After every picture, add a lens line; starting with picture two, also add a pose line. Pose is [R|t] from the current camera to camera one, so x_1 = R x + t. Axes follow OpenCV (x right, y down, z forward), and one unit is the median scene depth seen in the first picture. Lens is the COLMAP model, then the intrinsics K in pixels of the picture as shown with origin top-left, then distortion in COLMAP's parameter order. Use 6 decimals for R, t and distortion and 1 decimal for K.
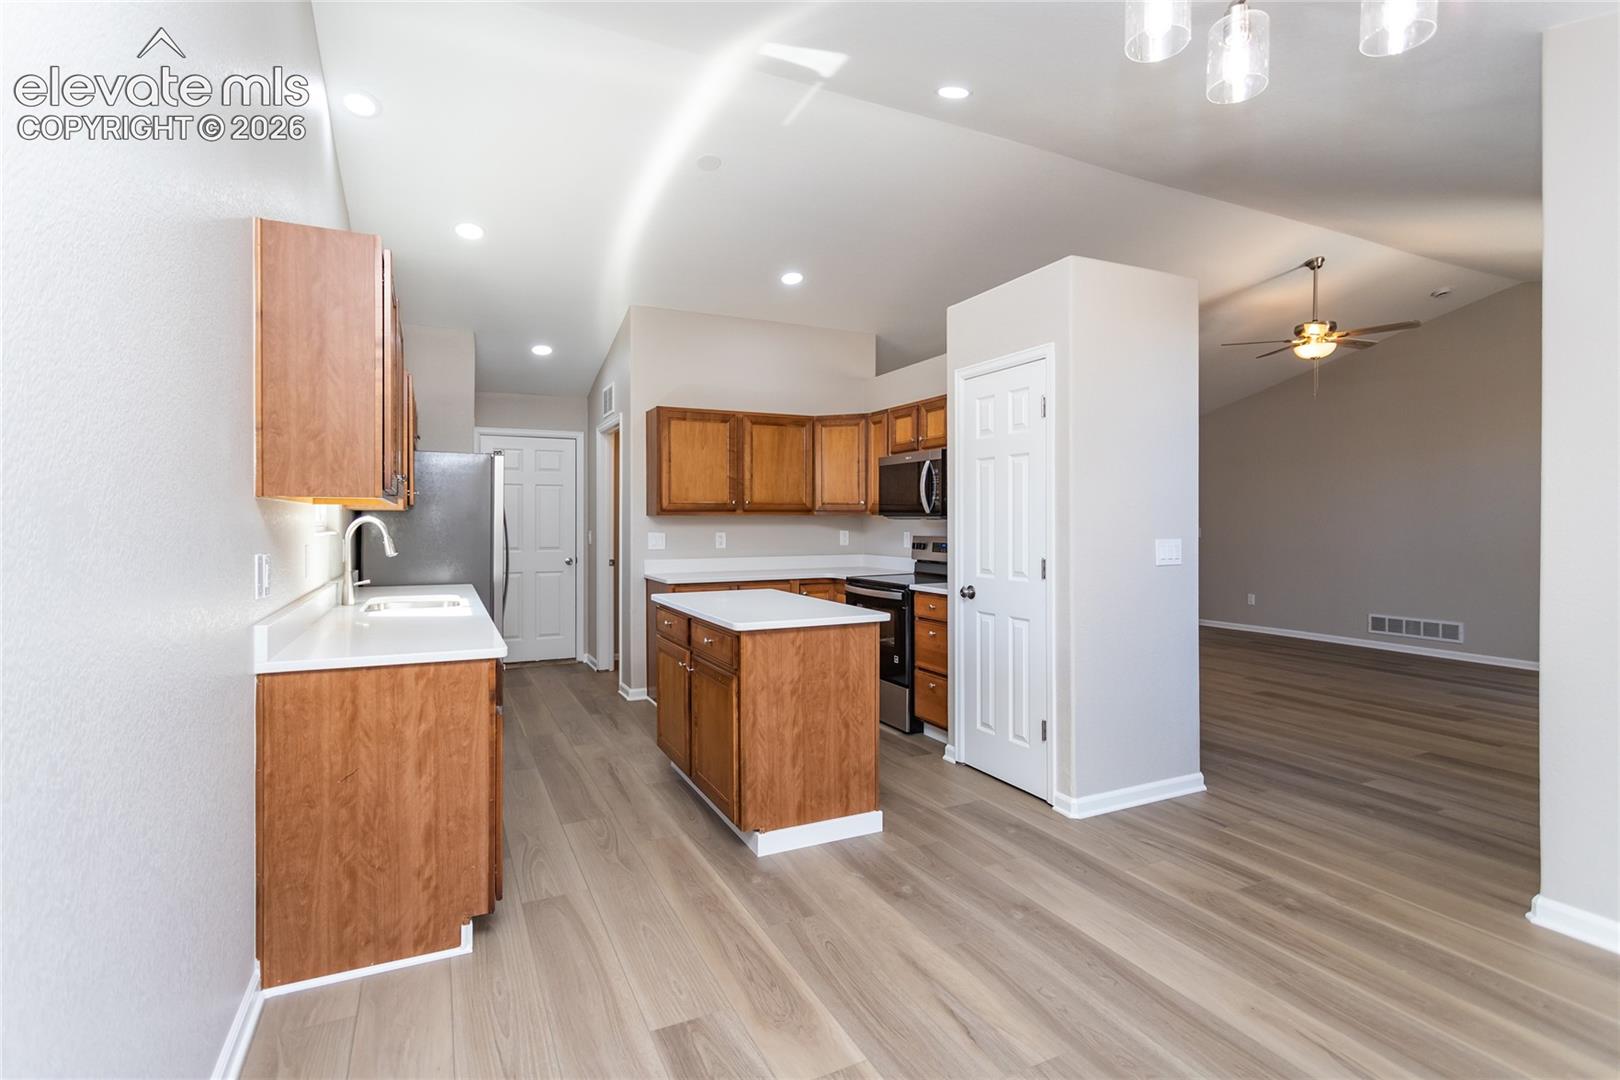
lens RADIAL K [[780.2, 0, 787.0], [0, 780.2, 515.5], [0, 0, 1]] dist [0.001029, 0.001592]
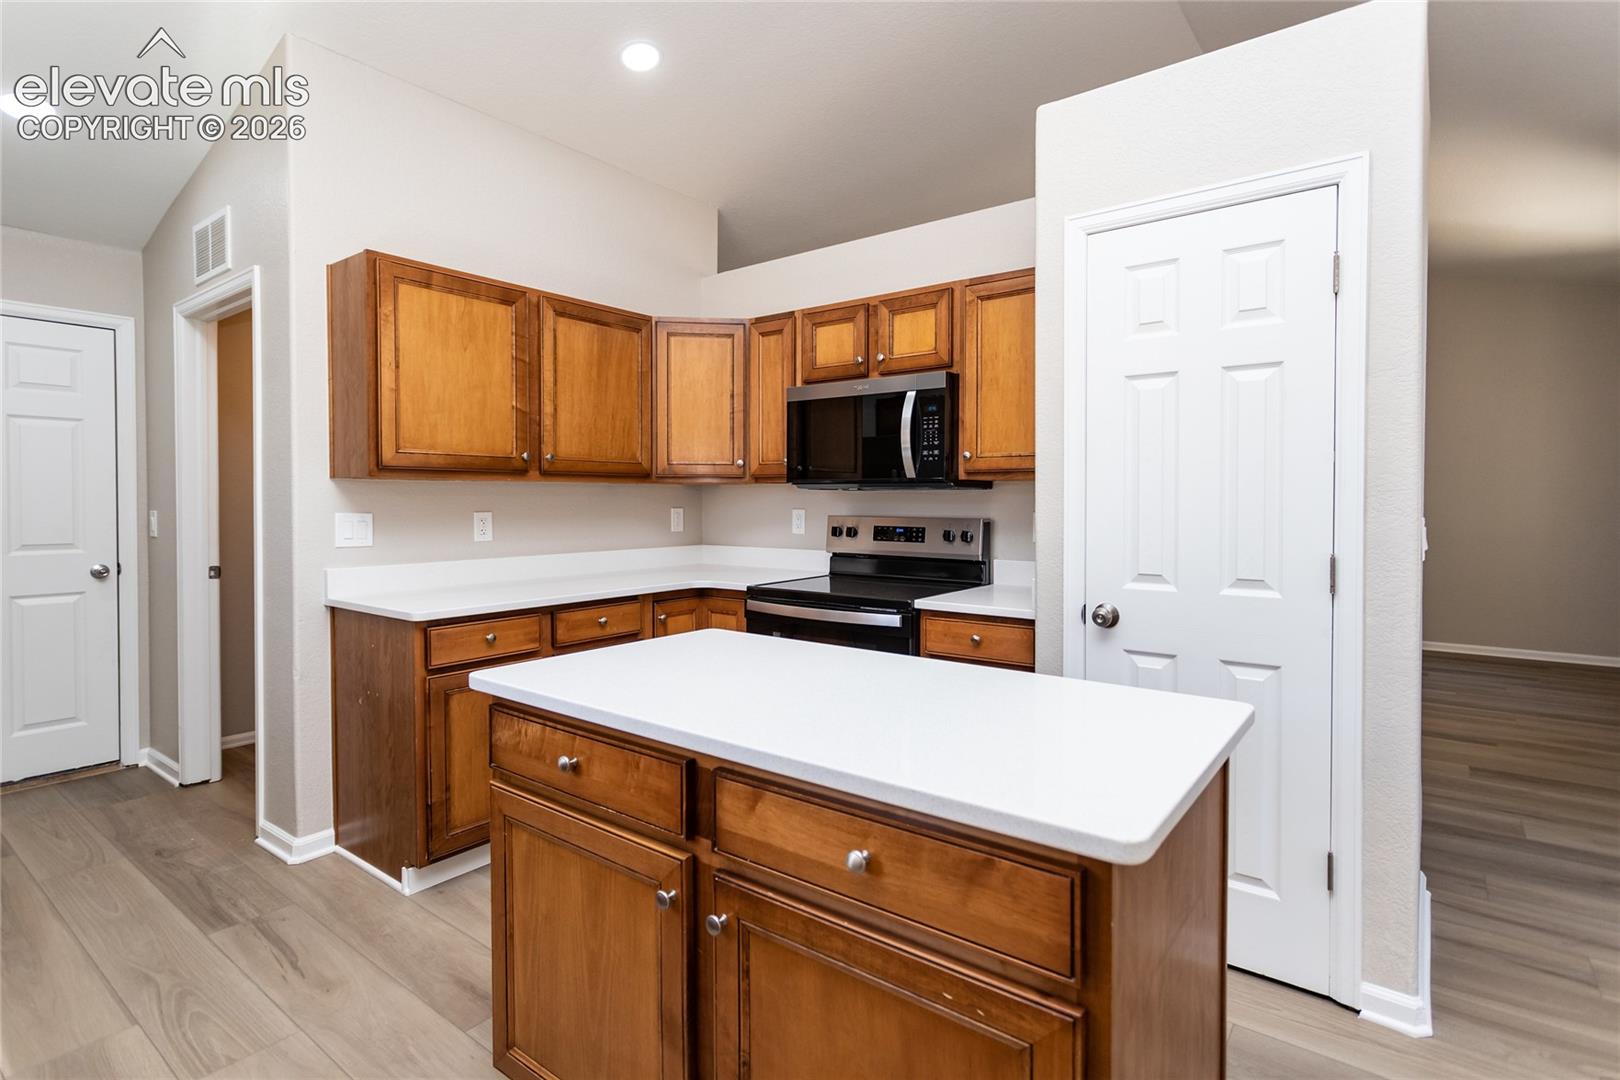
lens RADIAL K [[780.2, 0, 799.1], [0, 780.2, 509.8], [0, 0, 1]] dist [0.001029, 0.001592]
pose [[0.878236, -0.004765, 0.478204, -0.183596], [-0.004826, 0.999811, 0.018826, 0.010439], [-0.478204, -0.018842, 0.878047, 0.504104]]
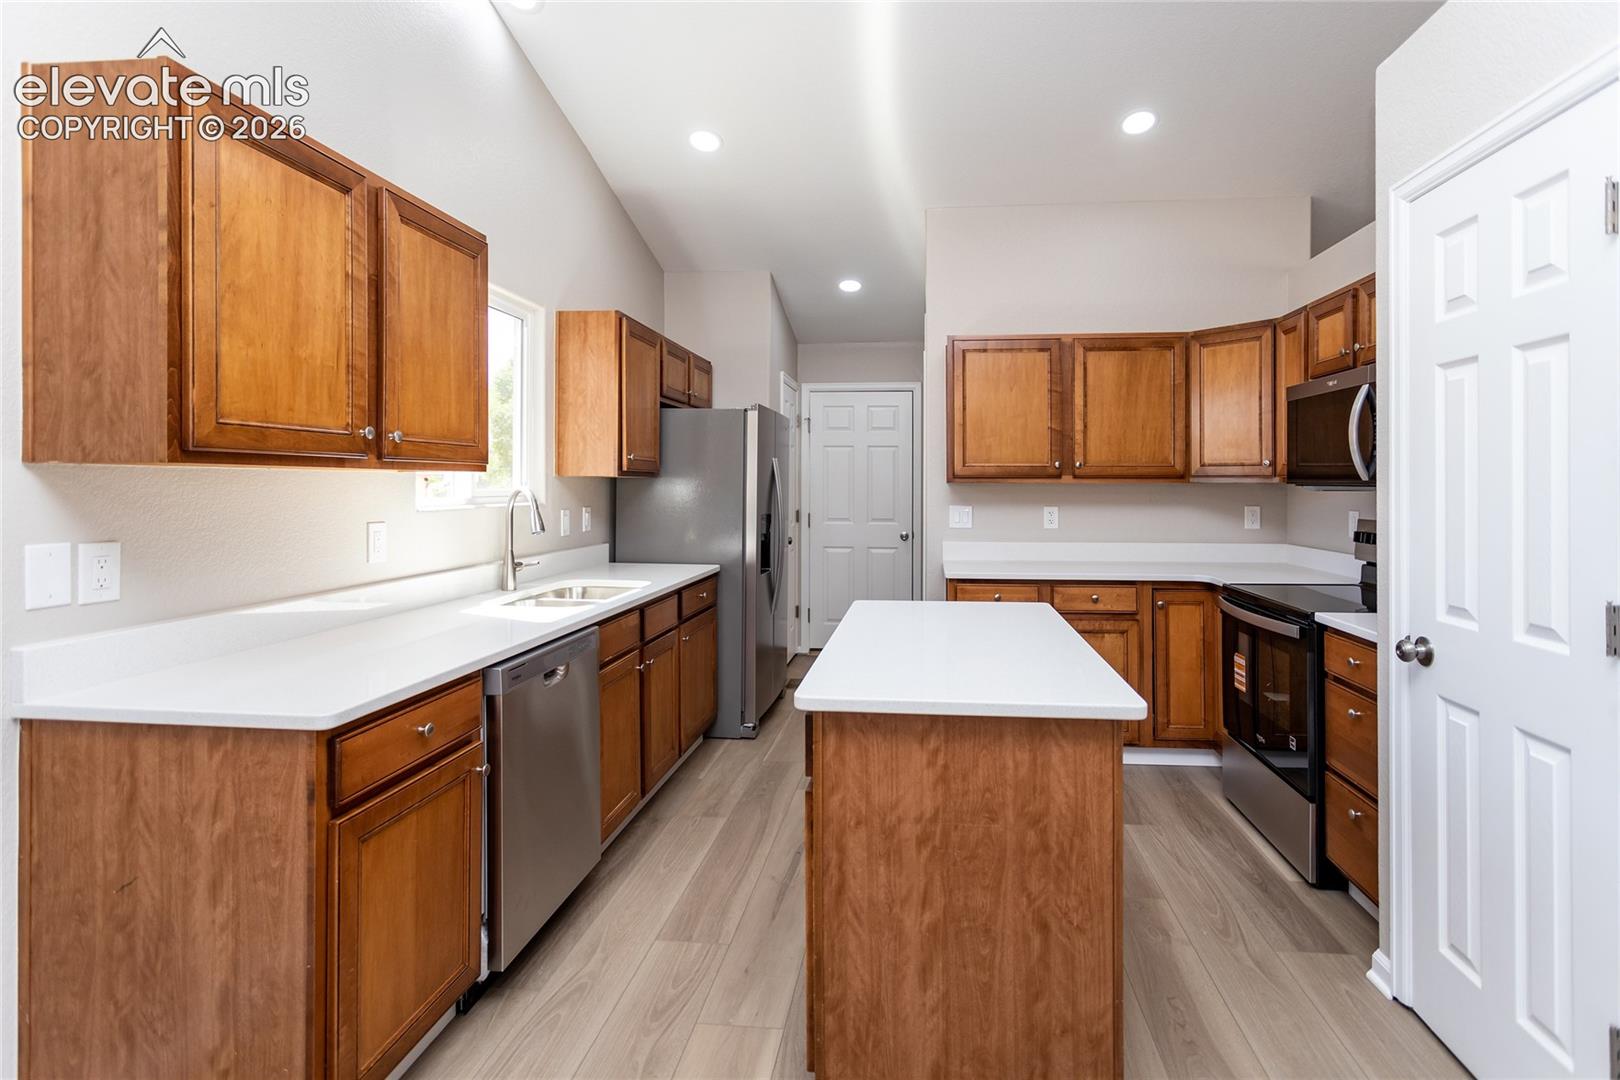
lens RADIAL K [[780.2, 0, 853.4], [0, 780.2, 480.0], [0, 0, 1]] dist [0.001029, 0.001592]
pose [[0.866581, -0.000211, -0.499036, 0.141505], [0.000487, 1.000000, 0.000423, -0.003881], [0.499036, -0.000609, 0.866581, 0.347339]]
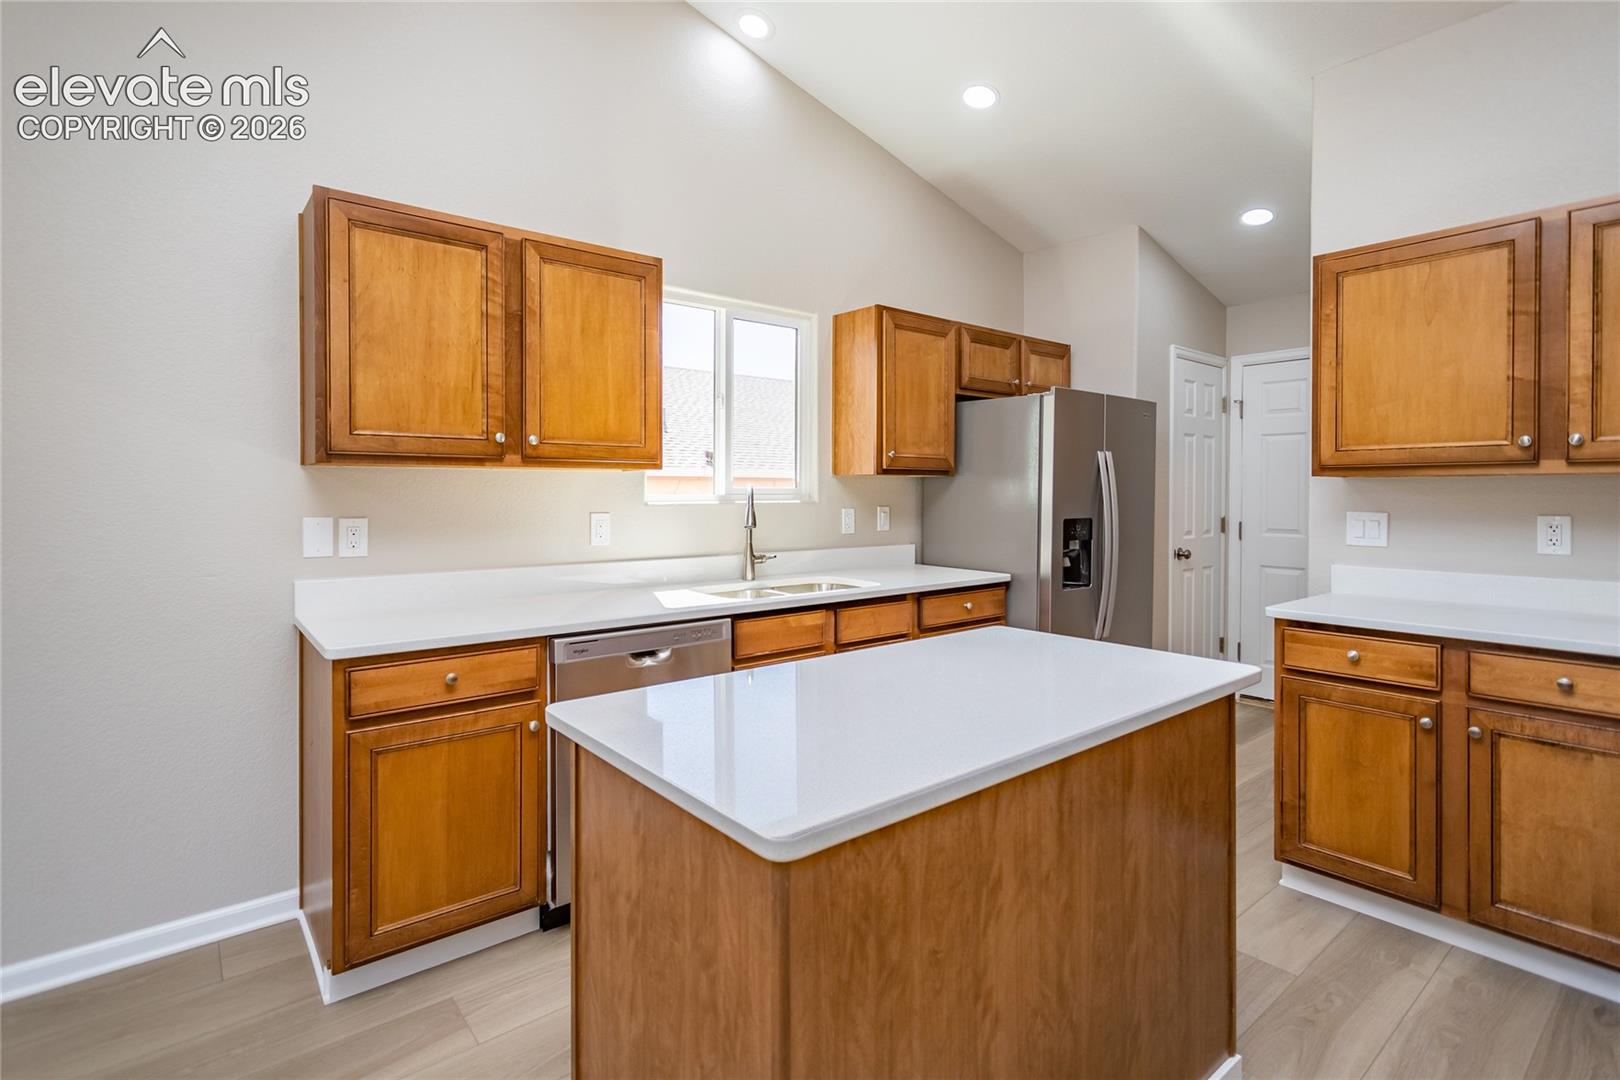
lens RADIAL K [[780.2, 0, 821.4], [0, 780.2, 493.4], [0, 0, 1]] dist [0.001029, 0.001592]
pose [[0.252607, 0.002022, -0.967567, 0.260805], [0.006213, 0.999974, 0.003712, 0.007016], [0.967549, -0.006950, 0.252588, 0.637792]]
